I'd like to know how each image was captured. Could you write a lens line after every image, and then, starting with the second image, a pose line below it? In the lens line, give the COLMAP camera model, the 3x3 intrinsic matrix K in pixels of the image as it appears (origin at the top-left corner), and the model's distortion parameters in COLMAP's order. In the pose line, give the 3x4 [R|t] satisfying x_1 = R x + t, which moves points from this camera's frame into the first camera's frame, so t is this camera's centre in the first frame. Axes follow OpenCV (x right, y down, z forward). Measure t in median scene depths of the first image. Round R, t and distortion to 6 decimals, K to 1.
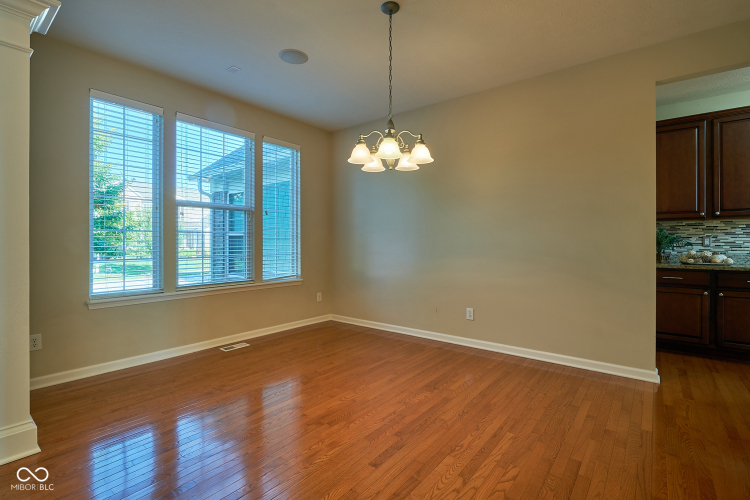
lens RADIAL K [[351.3, 0, 375.1], [0, 351.3, 247.8], [0, 0, 1]] dist [-0.011303, -0.001253]
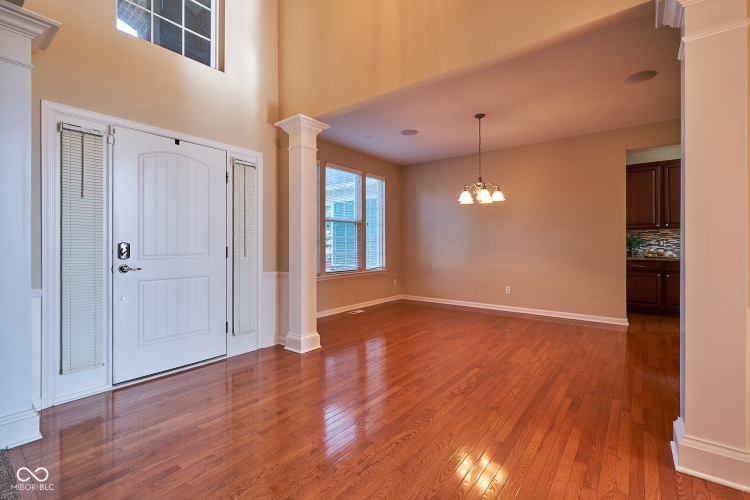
lens RADIAL K [[335.6, 0, 373.9], [0, 335.6, 248.7], [0, 0, 1]] dist [0.000635, -0.001134]
pose [[0.999938, -0.001511, 0.011066, -0.344910], [0.001542, 0.999995, -0.002796, 0.009518], [-0.011062, 0.002813, 0.999935, -0.487222]]
